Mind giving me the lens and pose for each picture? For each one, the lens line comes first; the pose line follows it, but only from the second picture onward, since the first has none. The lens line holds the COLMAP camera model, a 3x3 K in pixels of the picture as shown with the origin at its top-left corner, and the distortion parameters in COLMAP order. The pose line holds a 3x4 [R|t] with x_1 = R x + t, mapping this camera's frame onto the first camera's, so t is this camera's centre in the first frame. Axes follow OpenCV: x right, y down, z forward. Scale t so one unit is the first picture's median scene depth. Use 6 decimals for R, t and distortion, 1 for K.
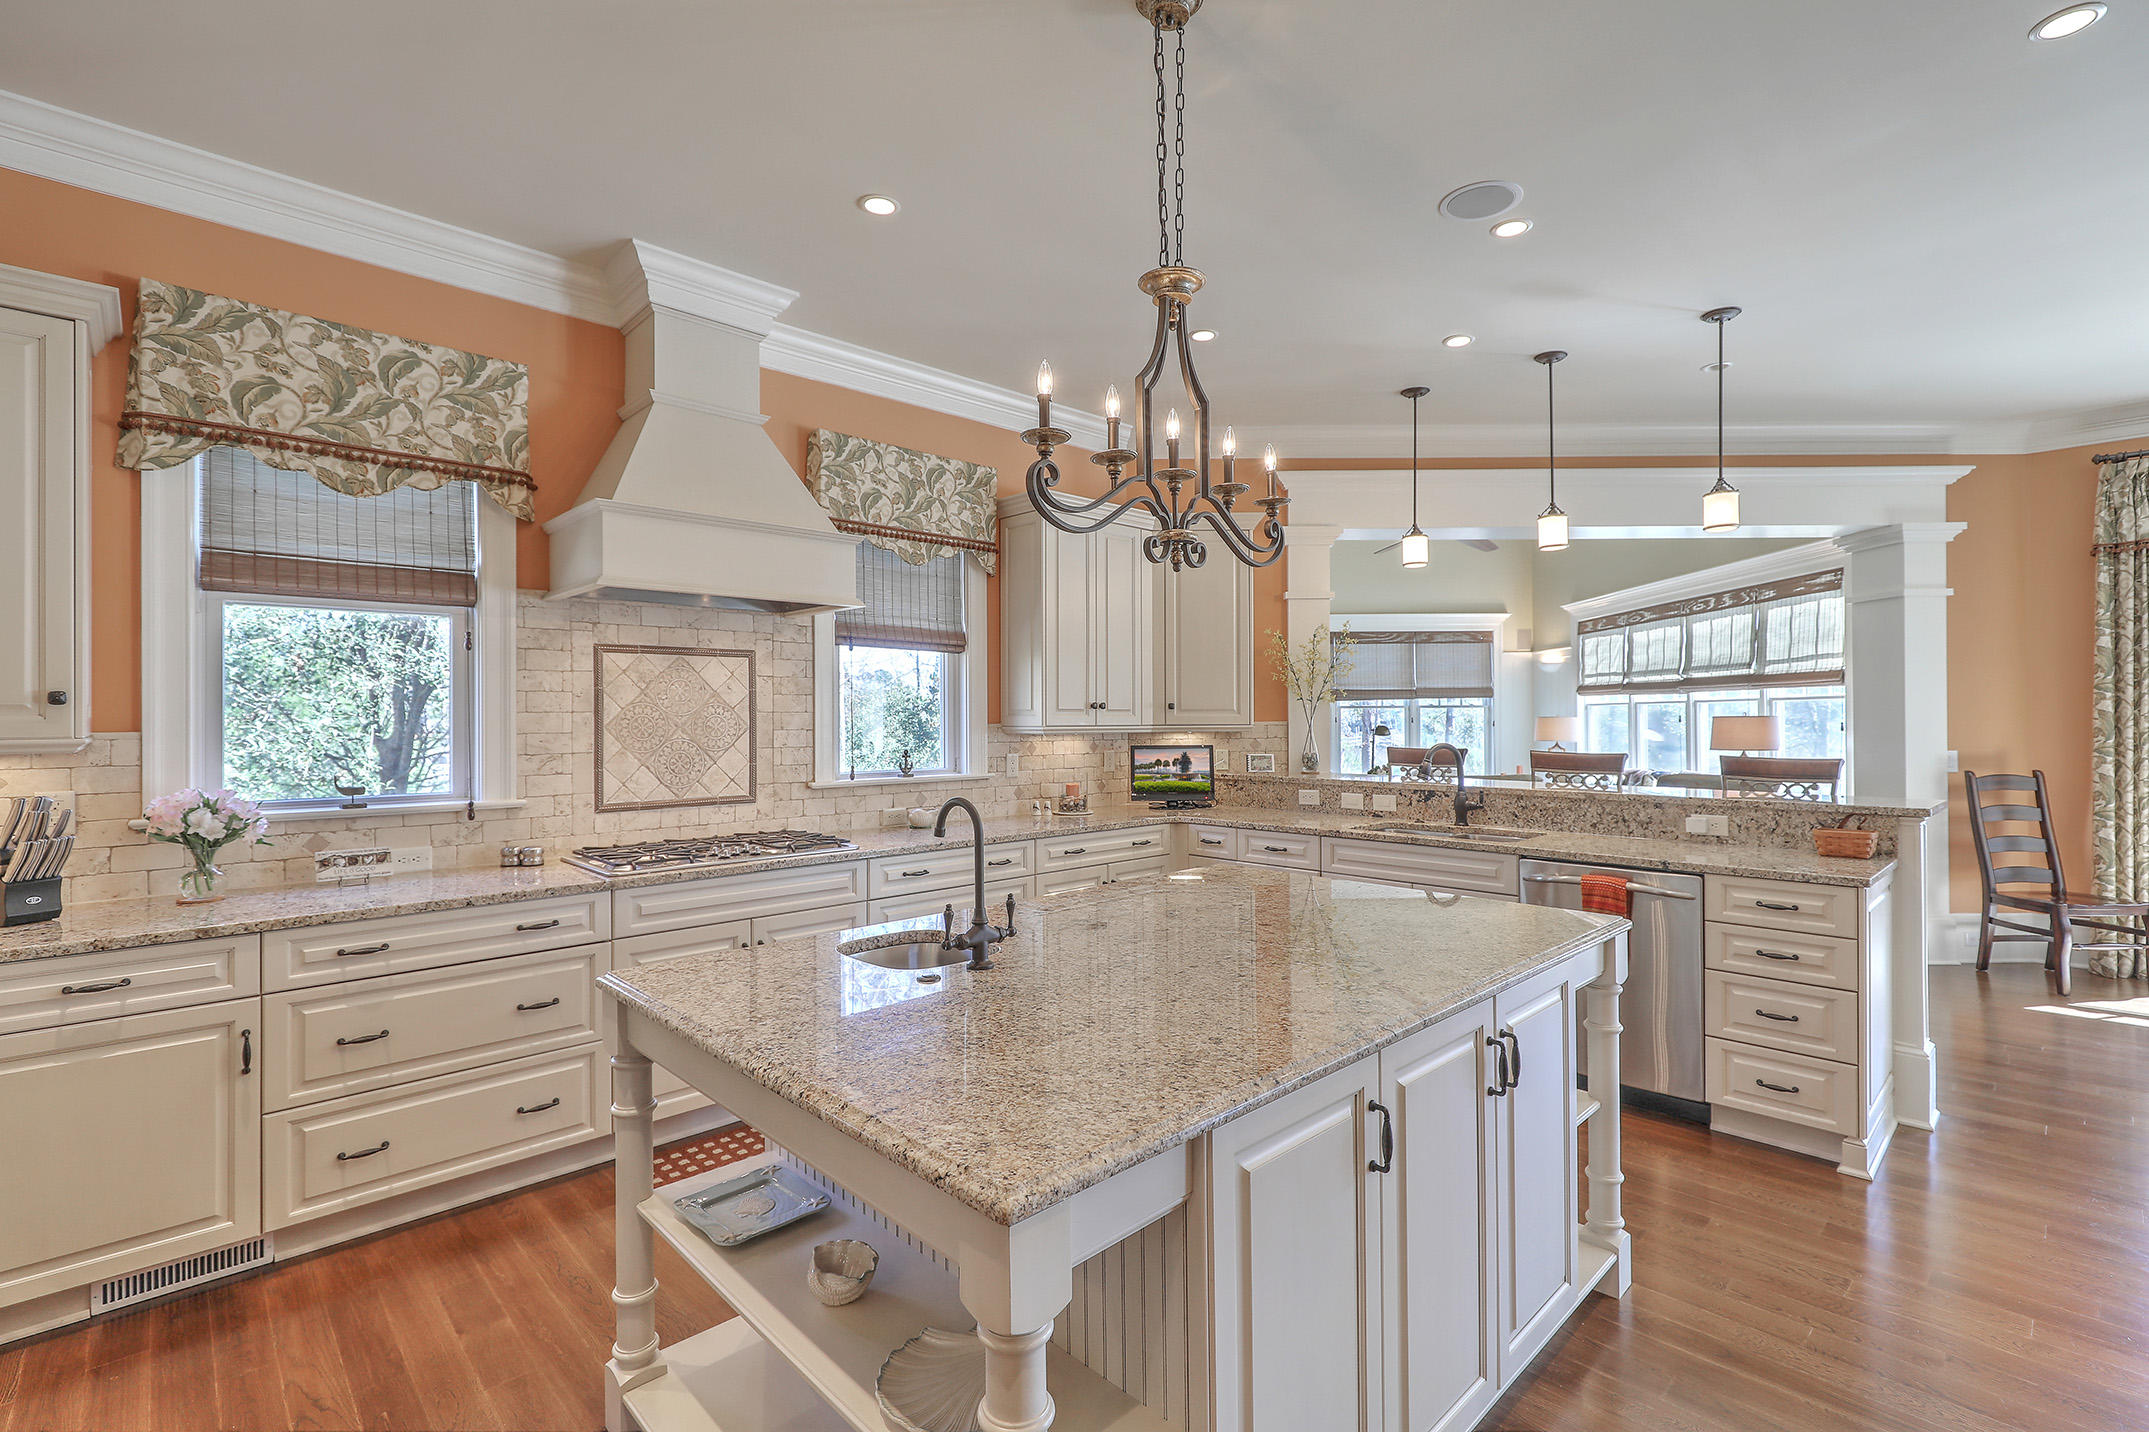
lens RADIAL K [[972.7, 0, 1085.2], [0, 972.7, 713.7], [0, 0, 1]] dist [0.003575, 0.000002]
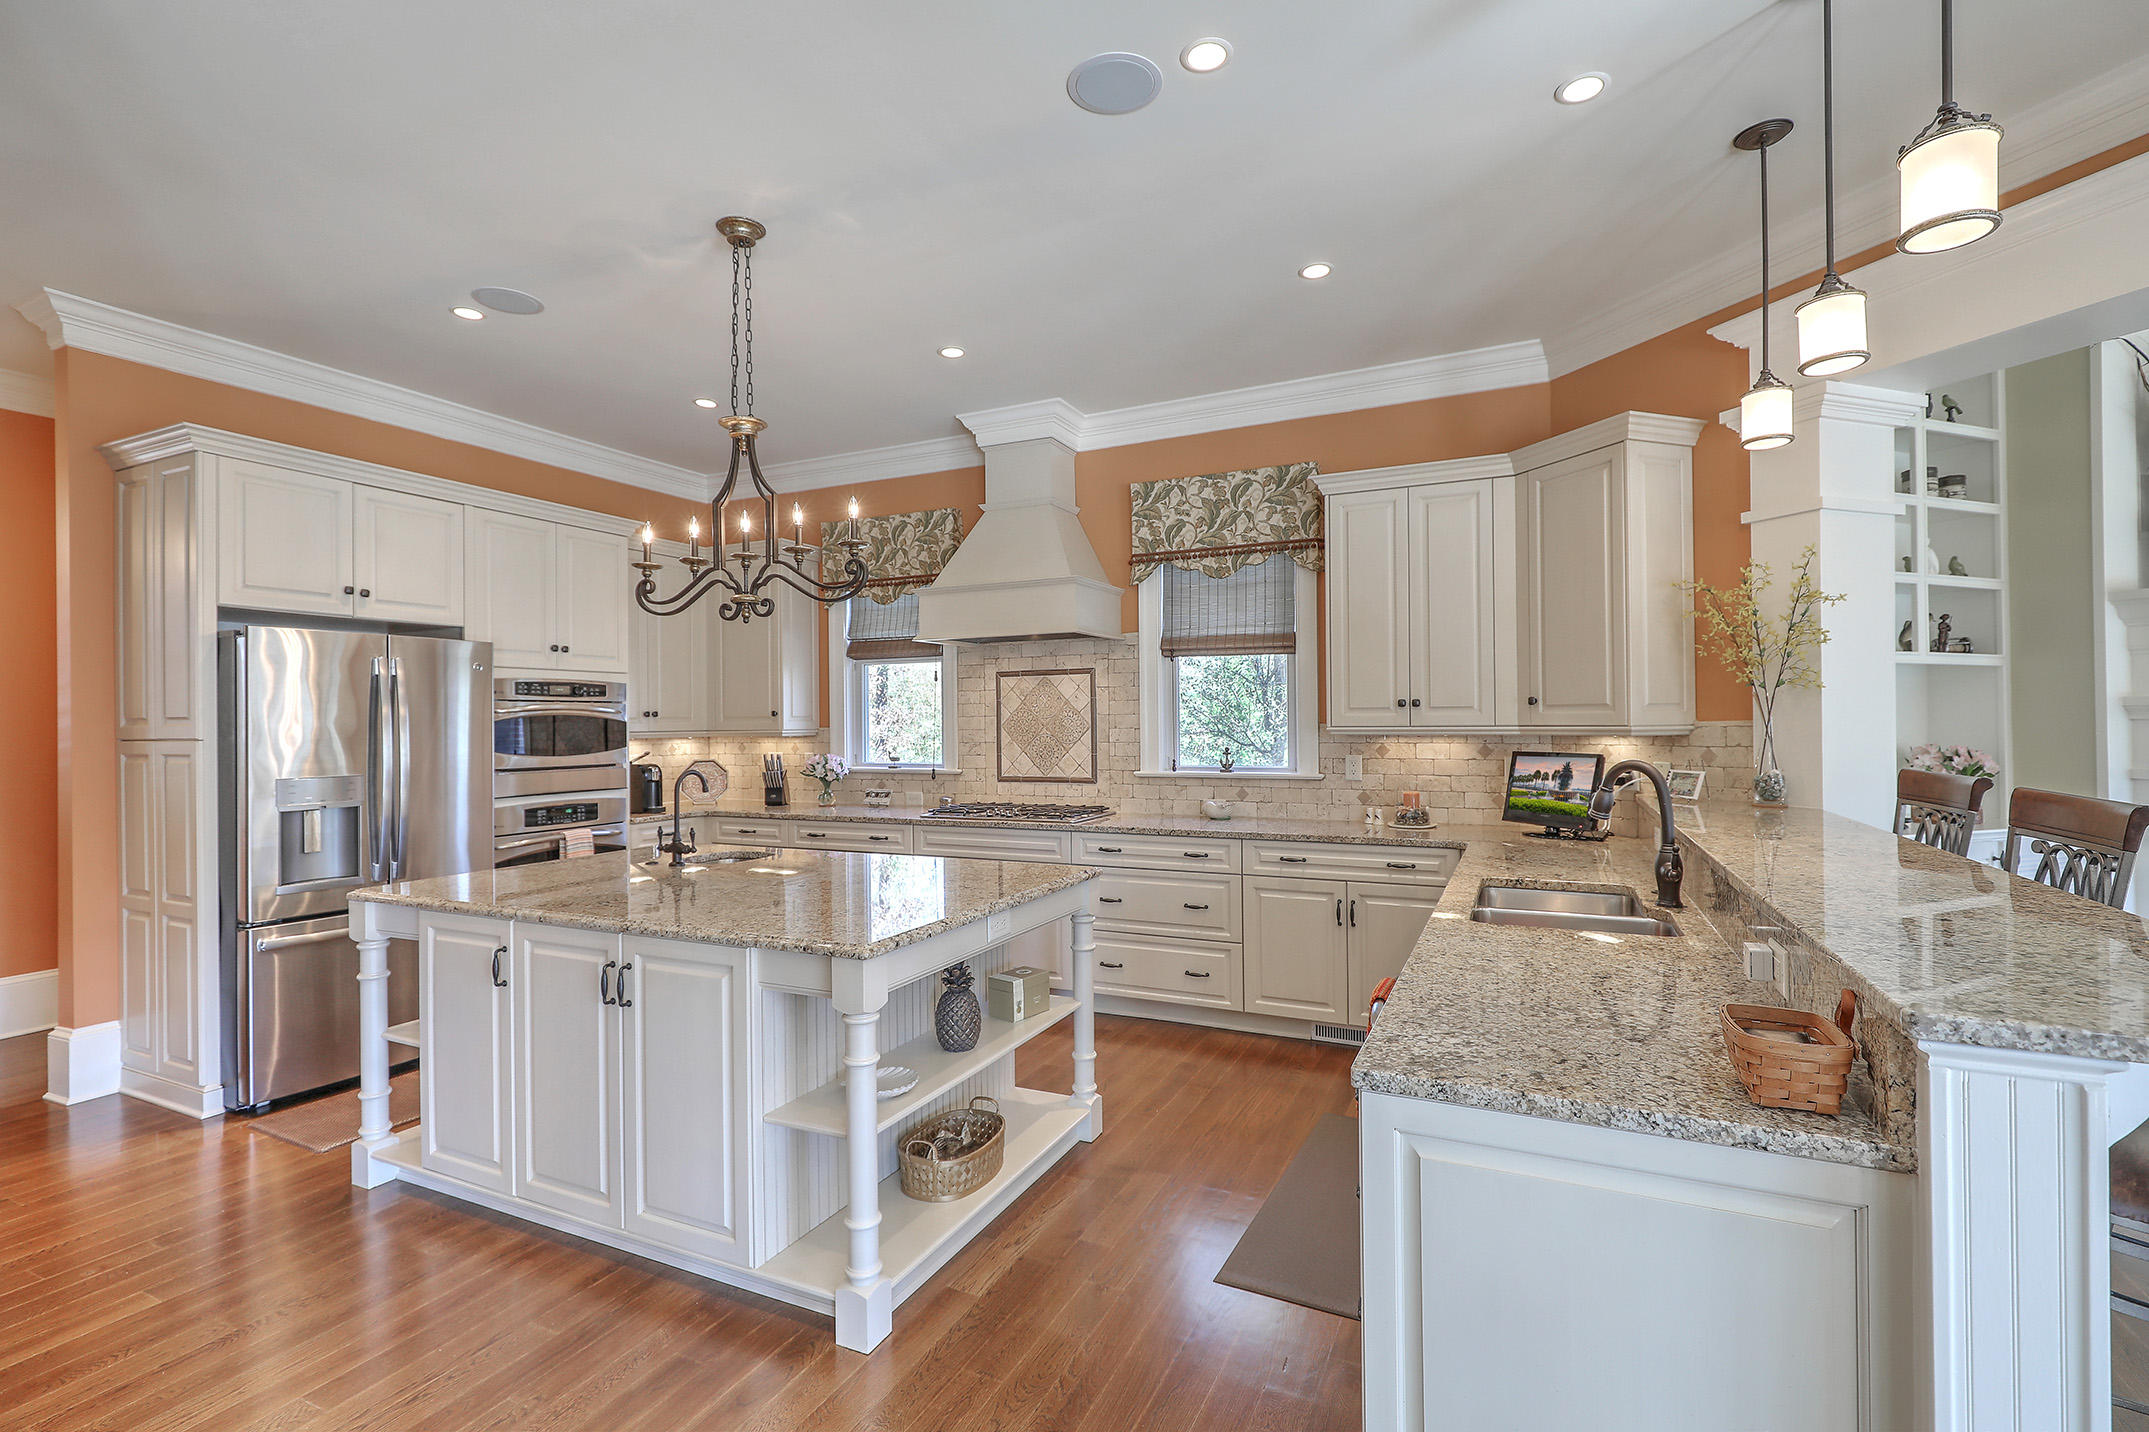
lens RADIAL K [[972.7, 0, 1085.2], [0, 972.7, 713.7], [0, 0, 1]] dist [0.003575, 0.000002]
pose [[0.347359, -0.004814, -0.937720, 0.864525], [0.013679, 0.999906, -0.000066, -0.003148], [0.937633, -0.012804, 0.347392, 0.518261]]
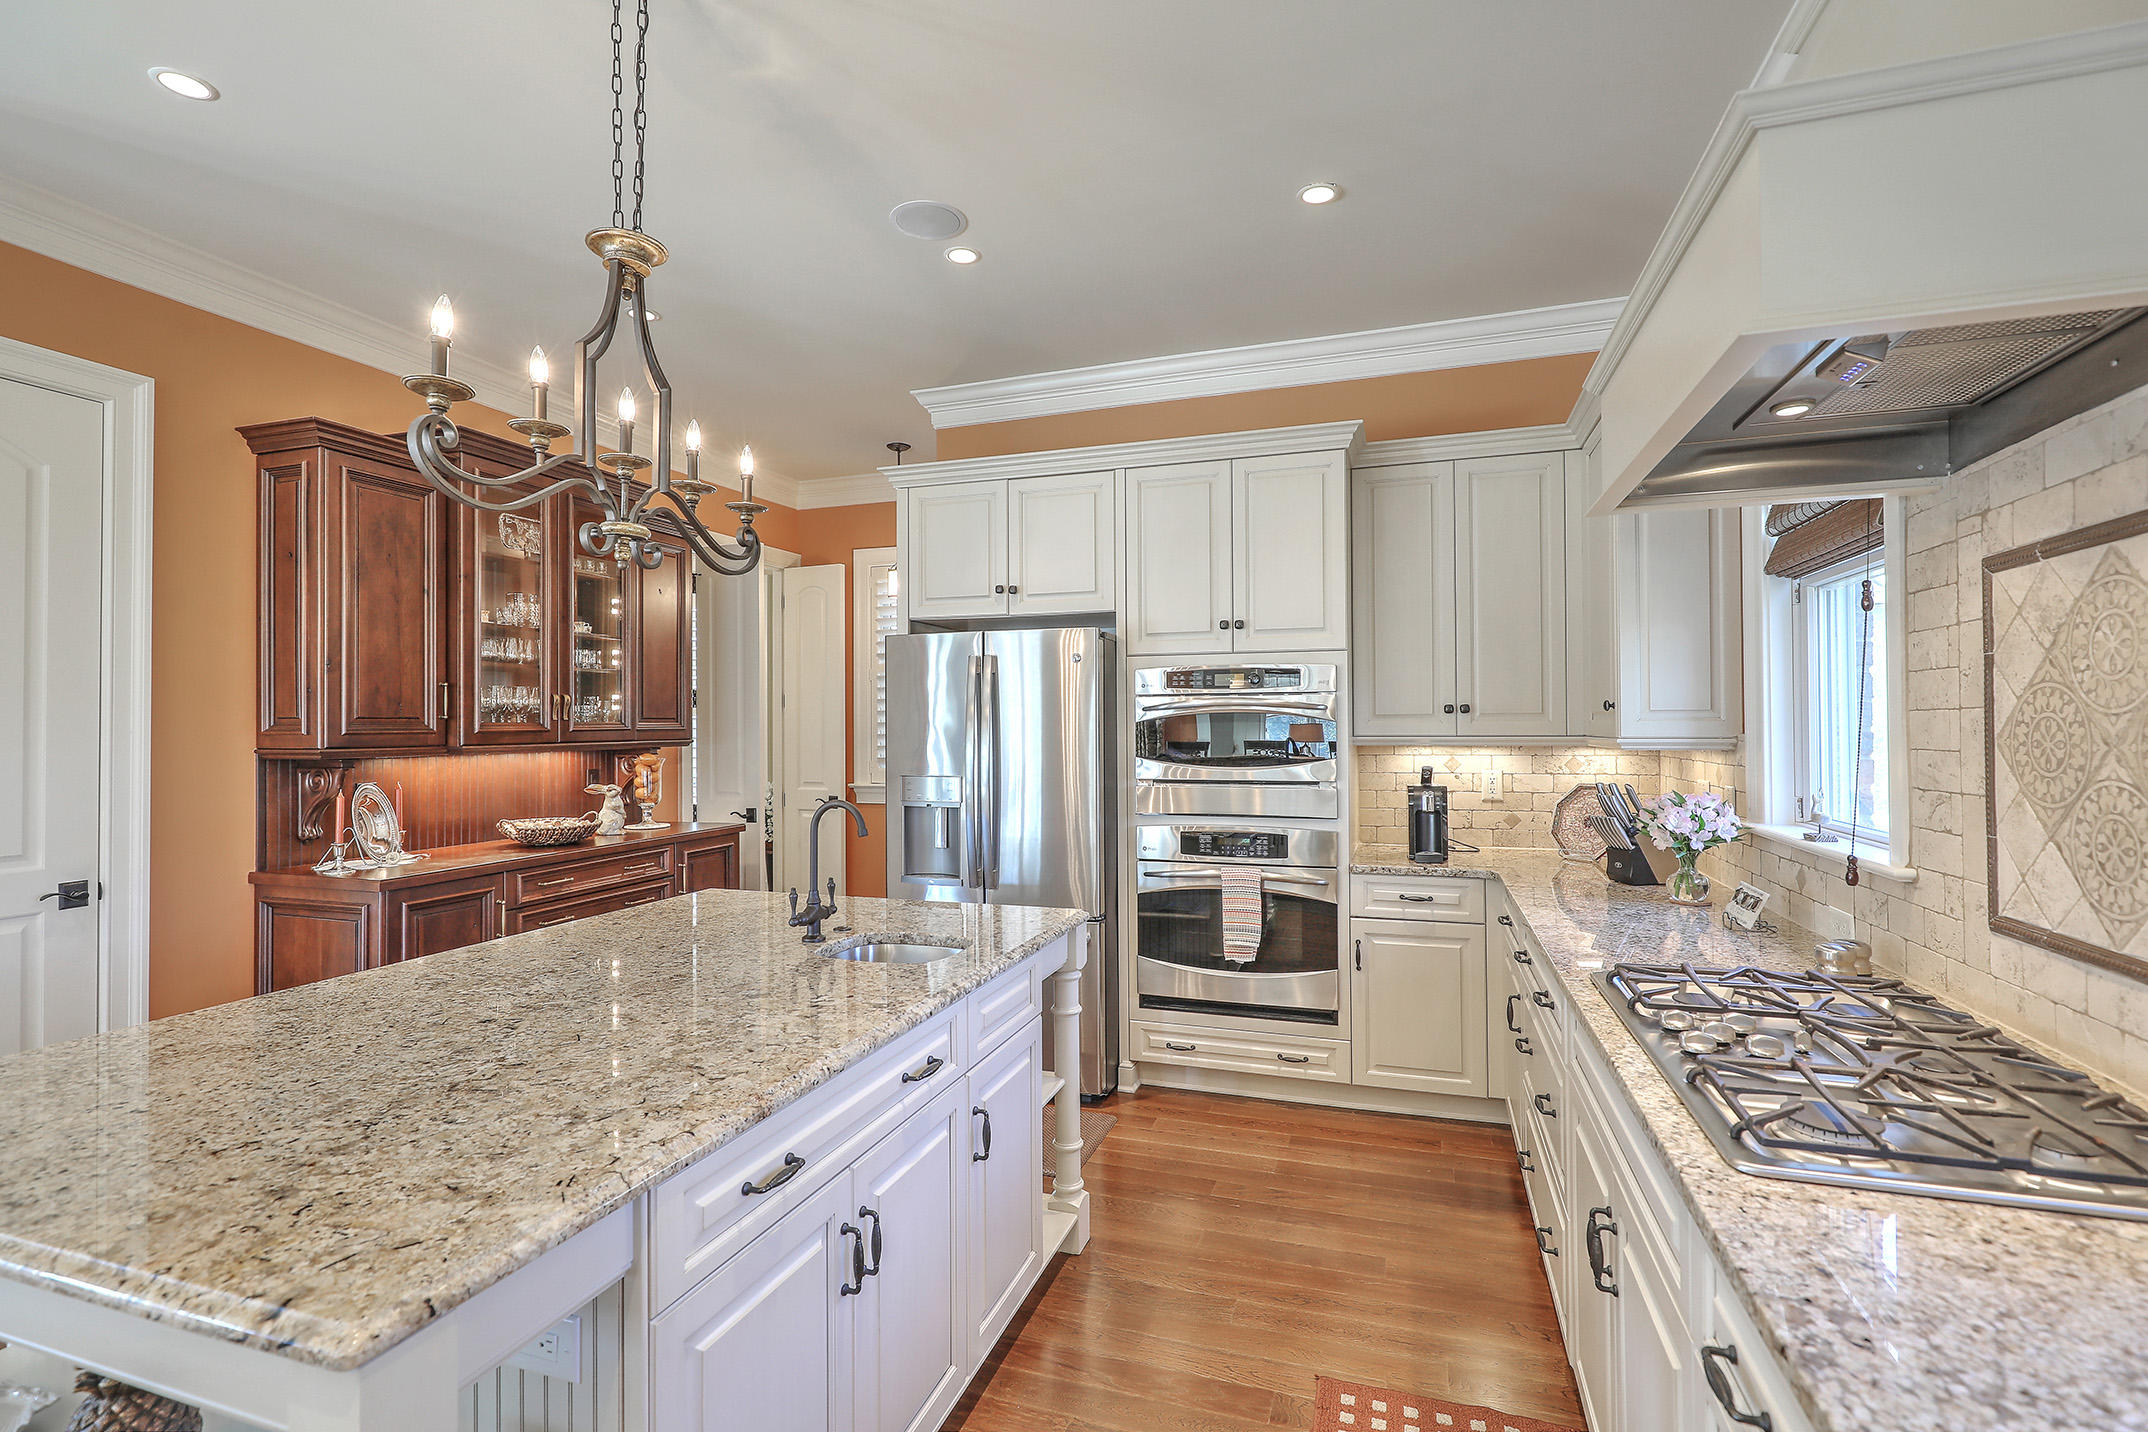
lens RADIAL K [[972.3, 0, 1084.7], [0, 972.3, 713.7], [0, 0, 1]] dist [0.003575, 0.000002]
pose [[-0.888618, 0.005510, -0.458614, 0.071816], [0.013735, 0.999799, -0.014602, 0.001812], [0.458442, -0.019275, -0.888515, 1.055153]]
